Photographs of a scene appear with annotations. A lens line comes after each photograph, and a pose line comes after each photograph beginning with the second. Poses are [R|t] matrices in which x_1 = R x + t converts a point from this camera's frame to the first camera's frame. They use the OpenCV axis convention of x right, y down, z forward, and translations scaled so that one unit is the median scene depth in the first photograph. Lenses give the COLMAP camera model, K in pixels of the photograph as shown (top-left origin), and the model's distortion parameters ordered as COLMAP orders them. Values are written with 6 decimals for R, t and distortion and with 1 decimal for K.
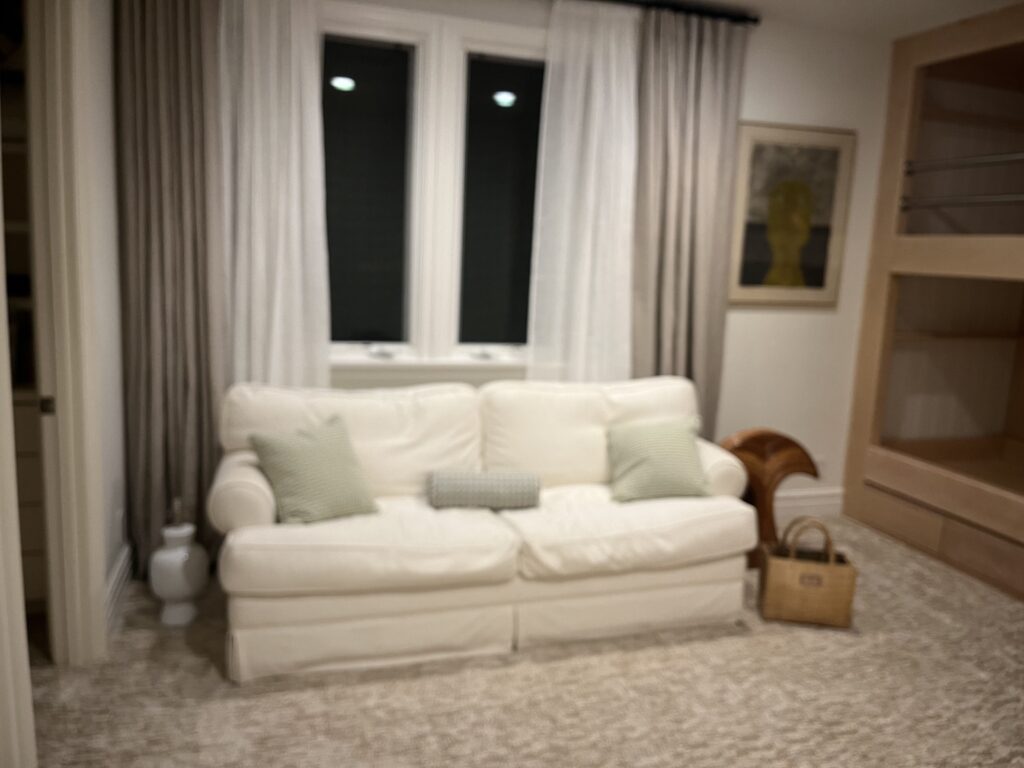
lens RADIAL K [[786.4, 0, 510.8], [0, 786.4, 375.9], [0, 0, 1]] dist [0.041066, -0.088155]
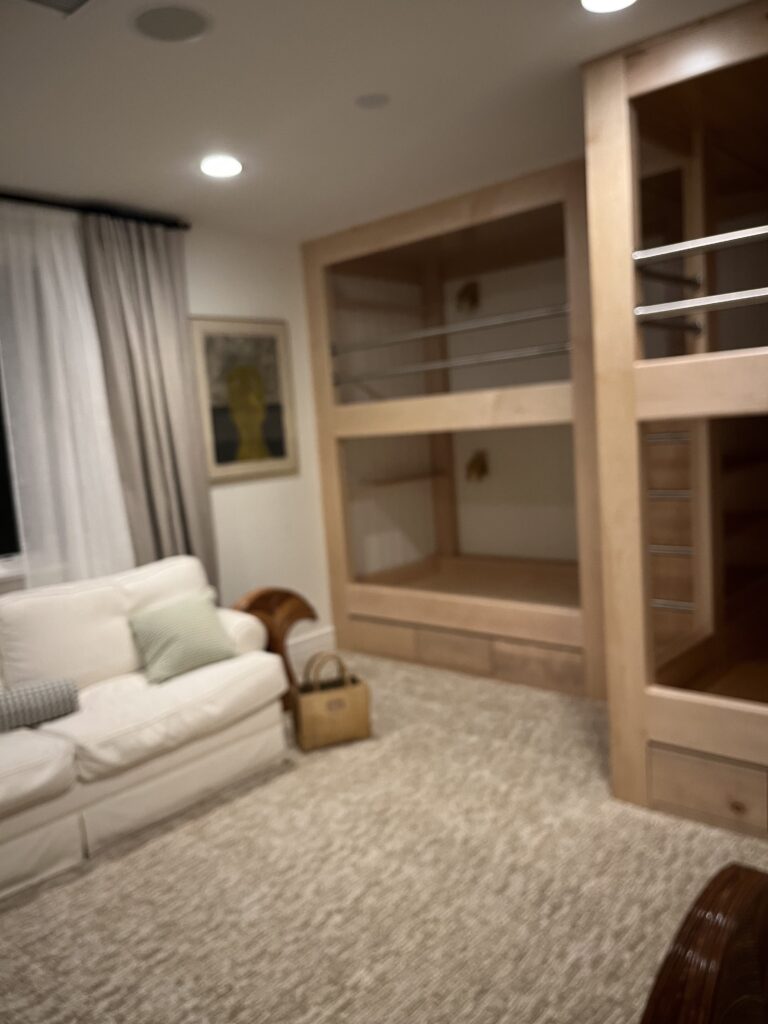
lens RADIAL K [[786.4, 0, 384.0], [0, 786.4, 512.0], [0, 0, 1]] dist [0.041066, -0.088155]
pose [[0.850735, -0.159561, 0.500789, -0.092807], [0.188402, 0.982066, -0.007151, 0.002204], [-0.490667, 0.100433, 0.865540, -0.065021]]
